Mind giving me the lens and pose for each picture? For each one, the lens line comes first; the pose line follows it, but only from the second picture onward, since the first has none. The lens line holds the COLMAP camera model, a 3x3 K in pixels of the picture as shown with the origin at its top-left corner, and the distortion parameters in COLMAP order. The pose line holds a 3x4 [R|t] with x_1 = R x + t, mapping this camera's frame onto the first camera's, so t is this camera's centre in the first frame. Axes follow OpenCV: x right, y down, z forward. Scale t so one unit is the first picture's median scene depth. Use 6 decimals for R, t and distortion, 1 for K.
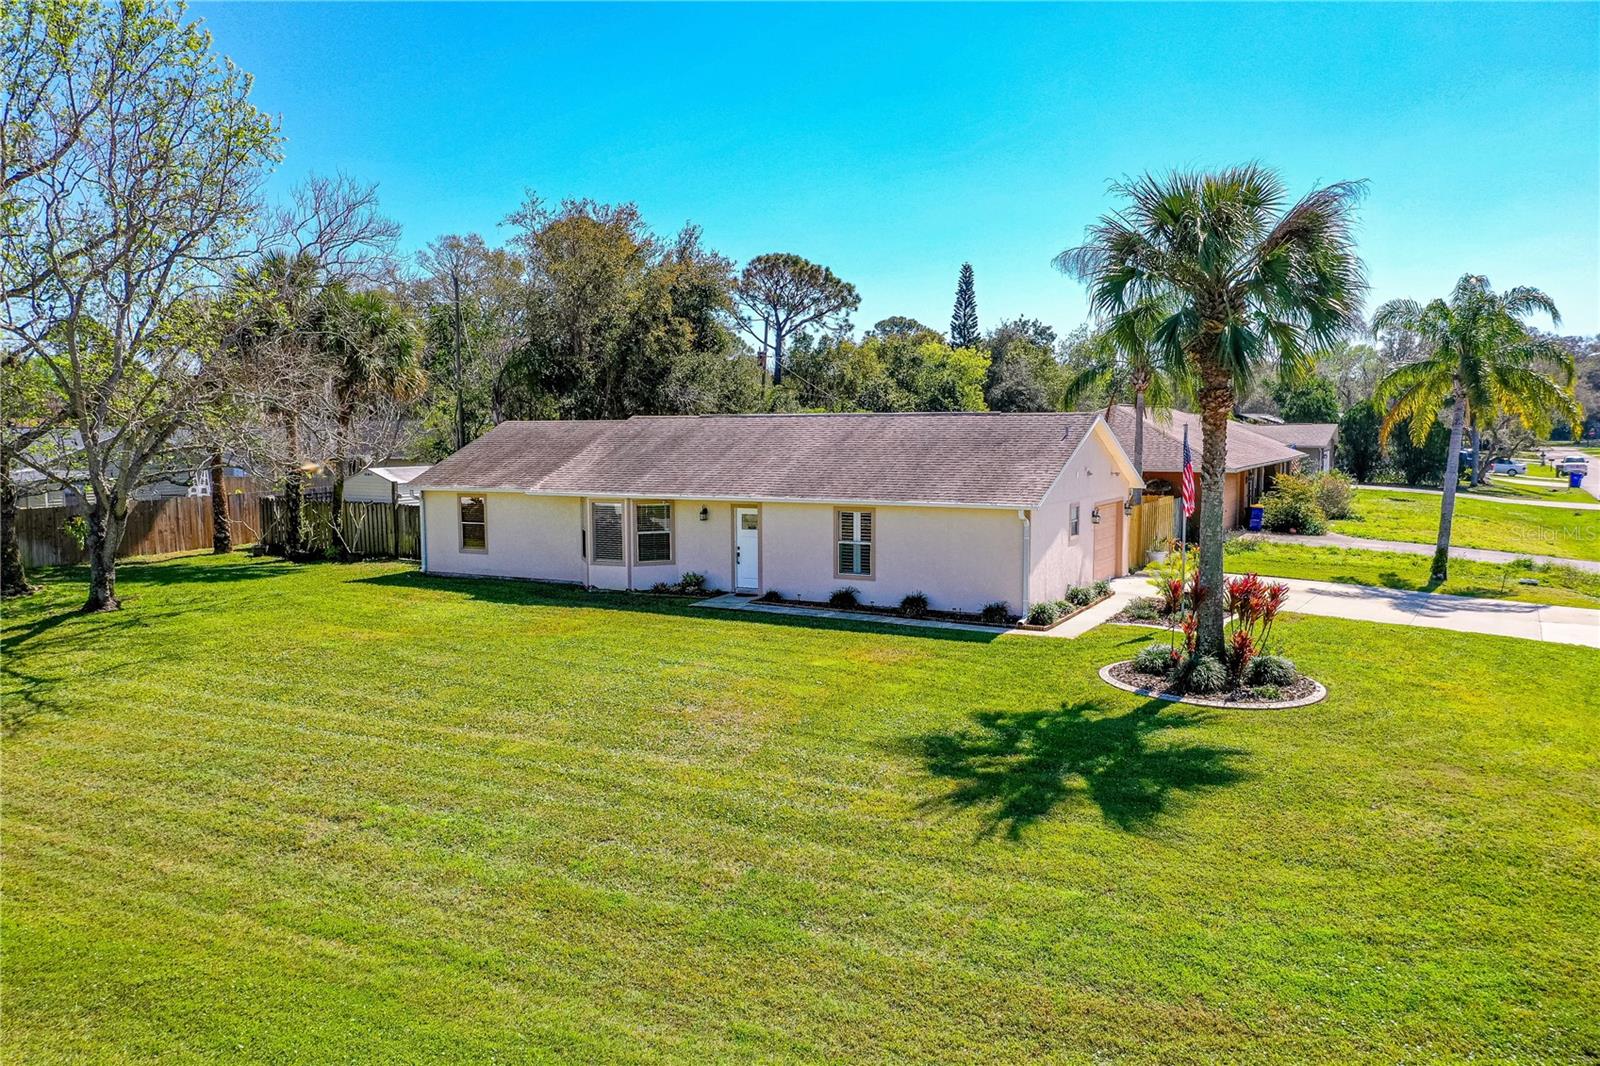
lens RADIAL K [[1260.8, 0, 837.4], [0, 1260.8, 533.6], [0, 0, 1]] dist [0.011594, 0.006516]
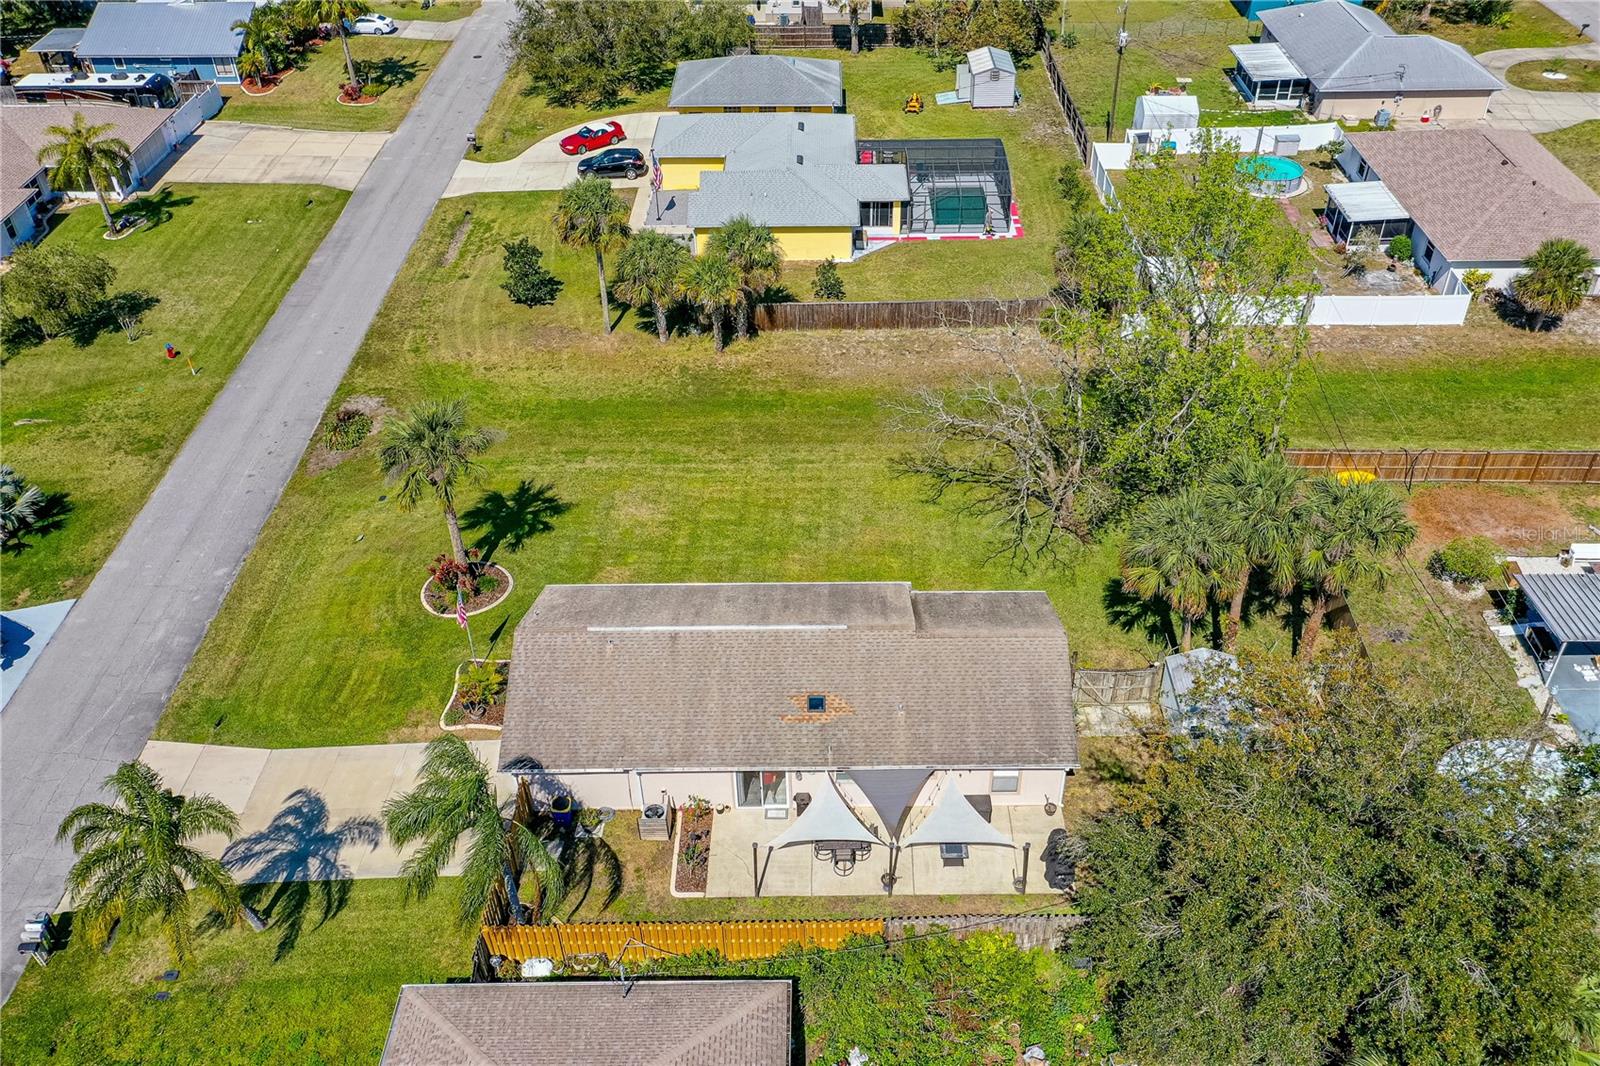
lens RADIAL K [[1260.8, 0, 837.4], [0, 1260.8, 533.6], [0, 0, 1]] dist [0.011594, 0.006516]
pose [[-0.885975, 0.287555, -0.363814, 0.592765], [-0.049047, 0.722026, 0.690125, -1.890726], [0.461132, 0.629277, -0.625593, 3.176132]]
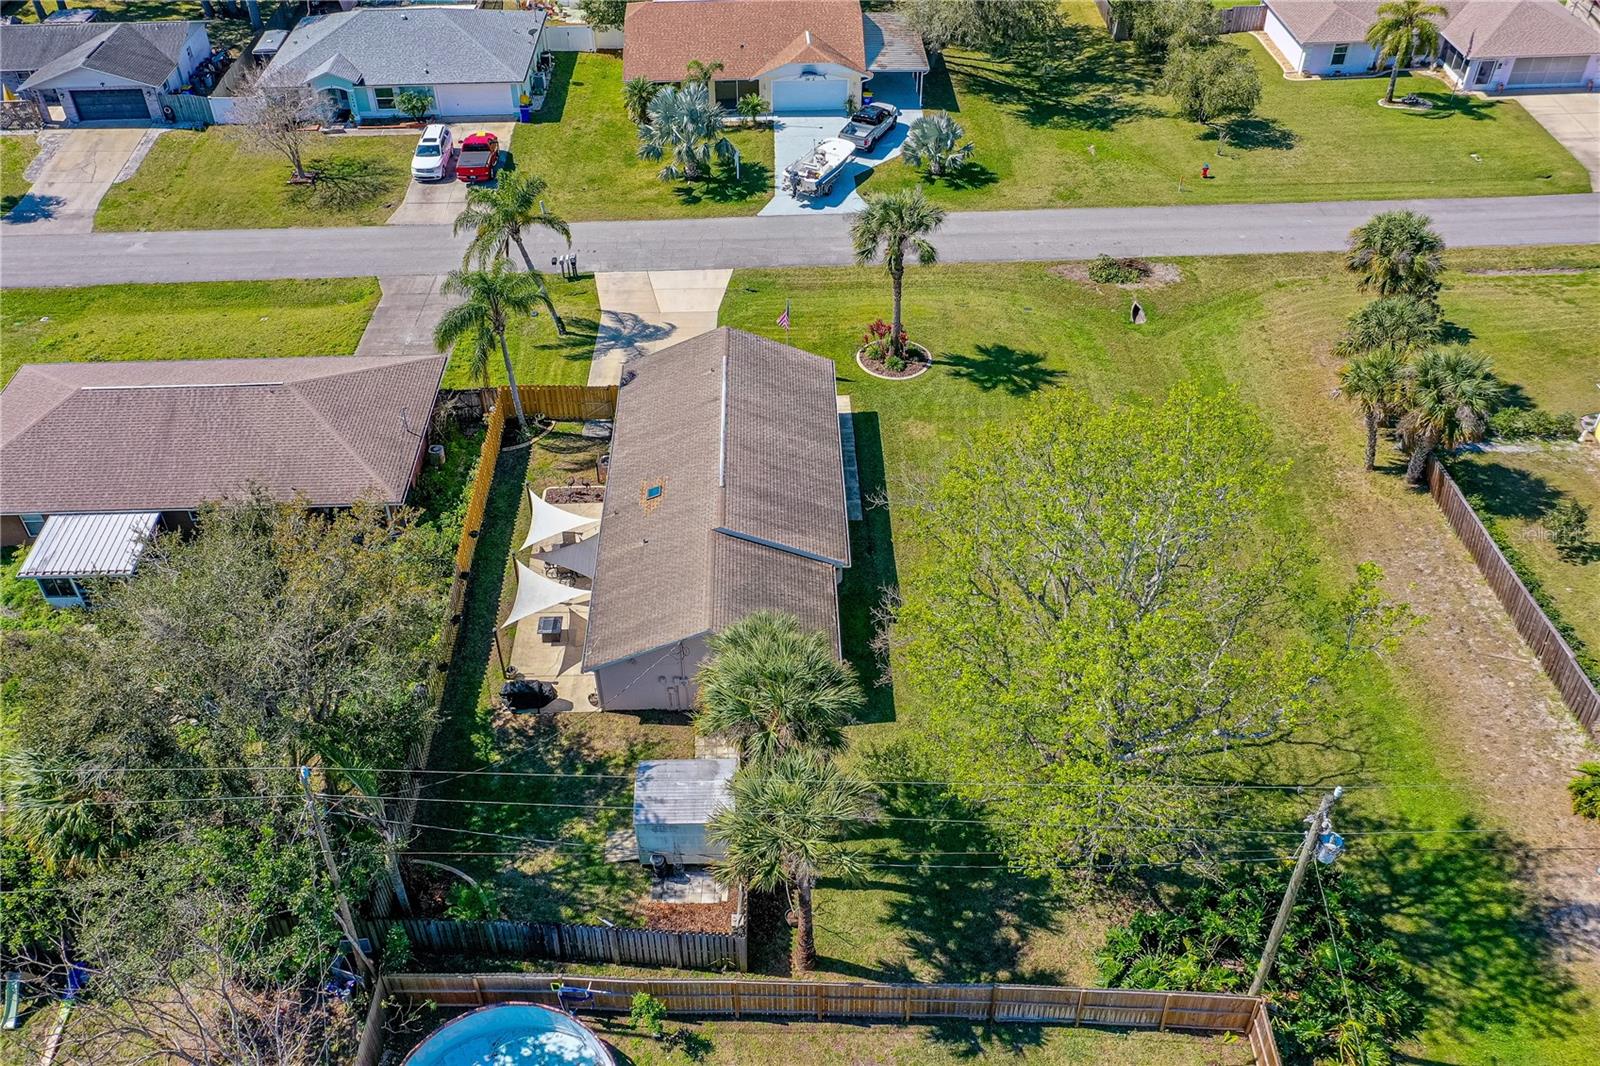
lens RADIAL K [[1422.2, 0, 800.0], [0, 1422.2, 533.0], [0, 0, 1]] dist [0.012214, 0.008426]
pose [[-0.473294, -0.553543, 0.685261, -2.224182], [0.097608, 0.740162, 0.665306, -1.931143], [-0.875480, 0.381772, -0.296284, 2.582048]]
